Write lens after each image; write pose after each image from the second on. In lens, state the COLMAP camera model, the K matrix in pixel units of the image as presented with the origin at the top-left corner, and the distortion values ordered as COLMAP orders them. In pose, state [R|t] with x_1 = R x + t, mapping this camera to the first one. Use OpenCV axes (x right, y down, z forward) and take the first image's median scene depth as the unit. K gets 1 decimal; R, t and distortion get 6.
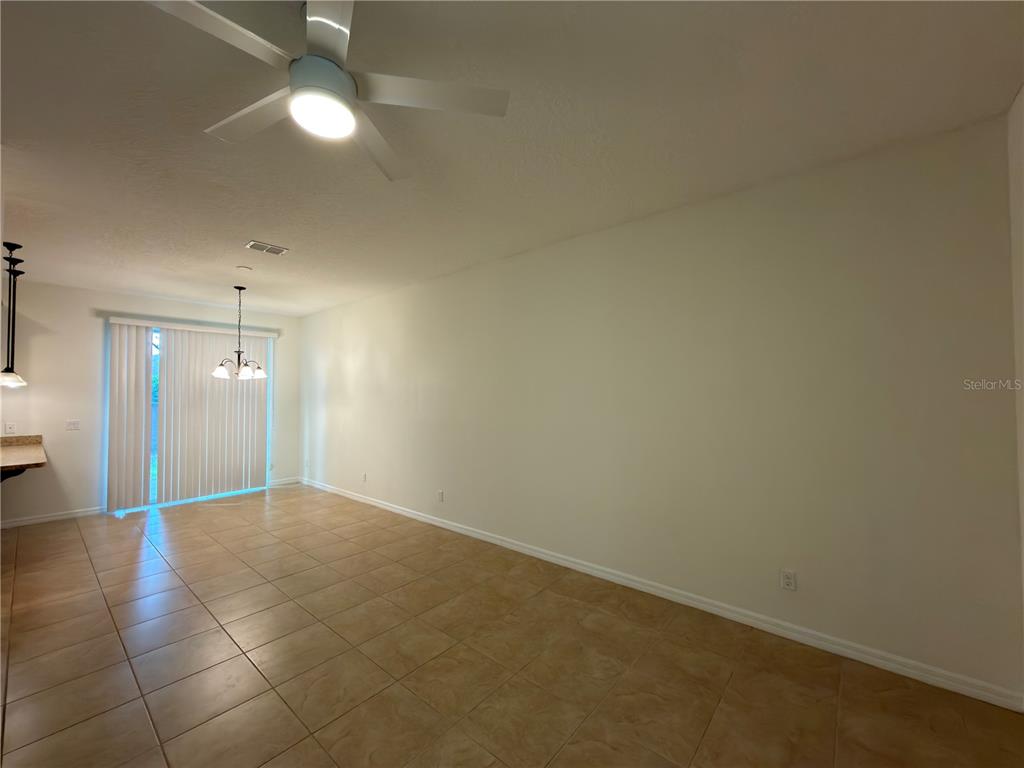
lens RADIAL K [[409.7, 0, 512.0], [0, 409.7, 384.0], [0, 0, 1]] dist [0.000301, -0.000044]
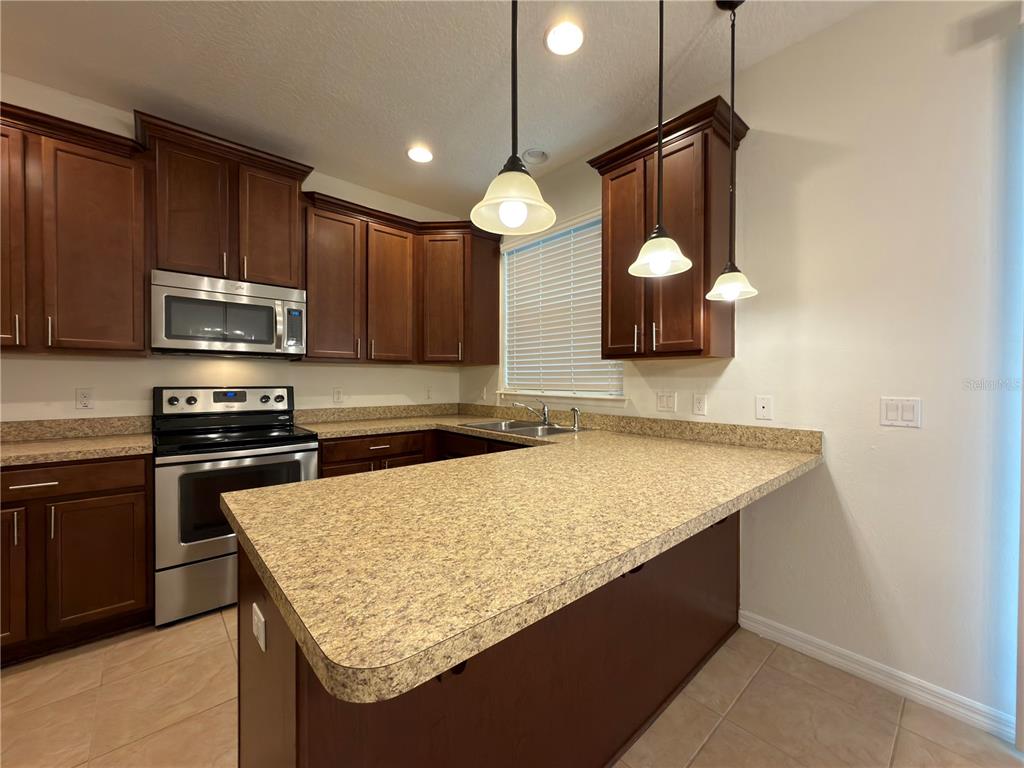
lens RADIAL K [[409.7, 0, 512.0], [0, 409.7, 384.0], [0, 0, 1]] dist [0.000301, -0.000044]
pose [[-0.137611, 0.012175, -0.990411, -0.667767], [0.020246, 0.999750, 0.009477, 0.064552], [0.990279, -0.018748, -0.137824, 0.701087]]
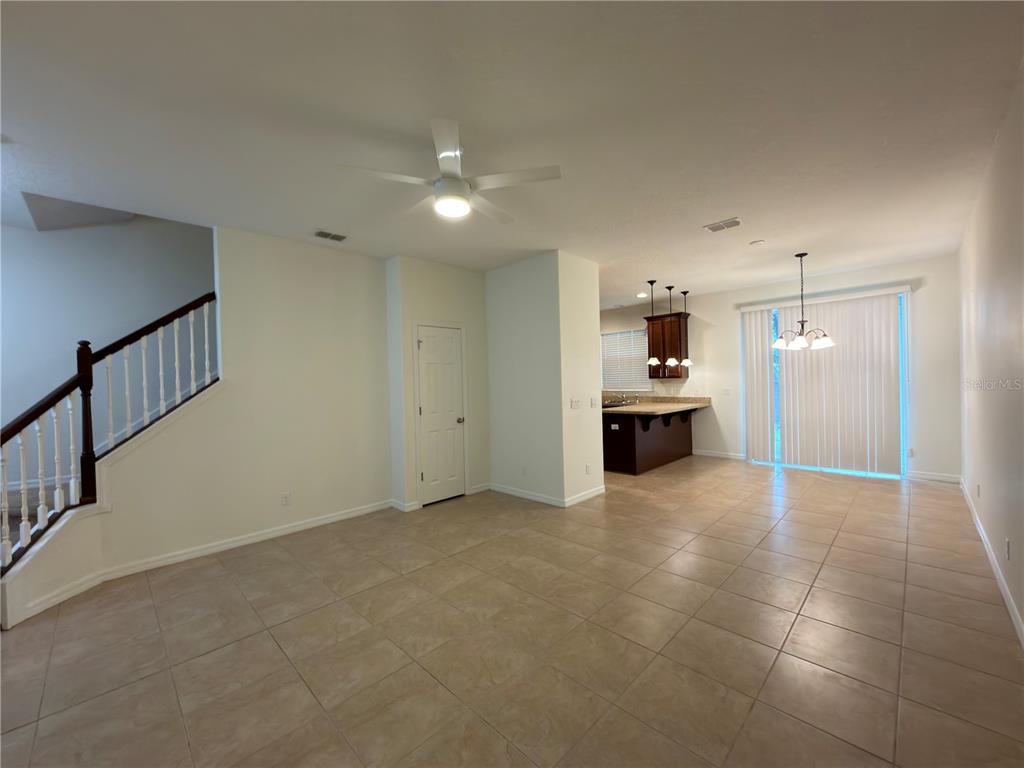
lens RADIAL K [[409.1, 0, 512.0], [0, 409.1, 384.0], [0, 0, 1]] dist [-0.000698, 0.000118]
pose [[-0.076435, 0.014663, -0.996967, 0.339789], [0.051037, 0.998639, 0.010774, 0.022418], [0.995767, -0.050058, -0.077080, 0.368599]]
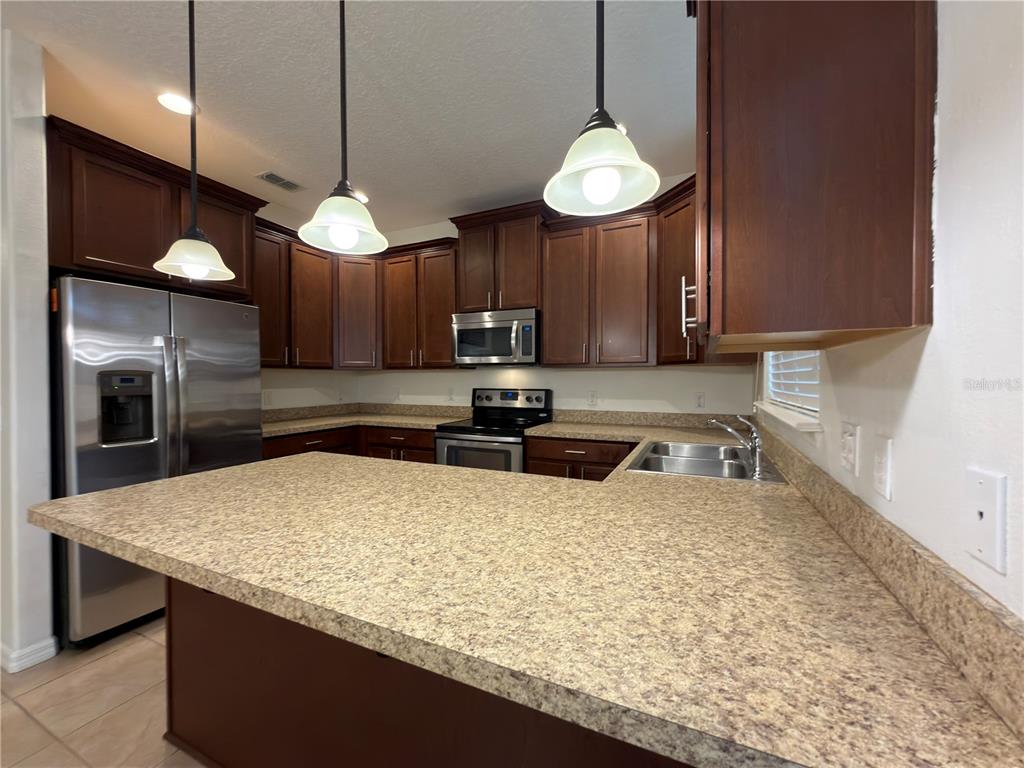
lens RADIAL K [[409.1, 0, 512.0], [0, 409.1, 384.0], [0, 0, 1]] dist [-0.000698, 0.000118]
pose [[-0.963824, 0.008223, -0.266412, -0.946305], [0.010826, 0.999907, -0.008304, 0.063429], [0.266319, -0.010888, -0.963823, 0.944923]]
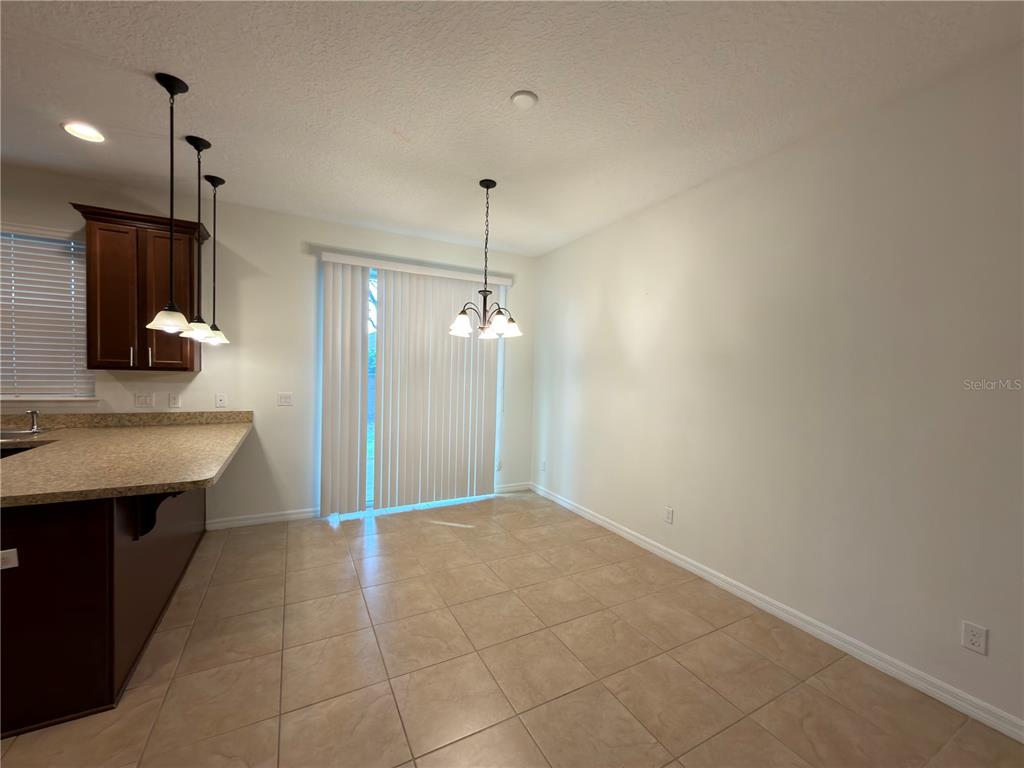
lens RADIAL K [[409.7, 0, 512.0], [0, 409.7, 384.0], [0, 0, 1]] dist [0.000301, -0.000044]
pose [[0.929413, 0.039046, -0.366969, -0.388744], [-0.021006, 0.998372, 0.053027, 0.022376], [0.368442, -0.041575, 0.928721, 0.433641]]
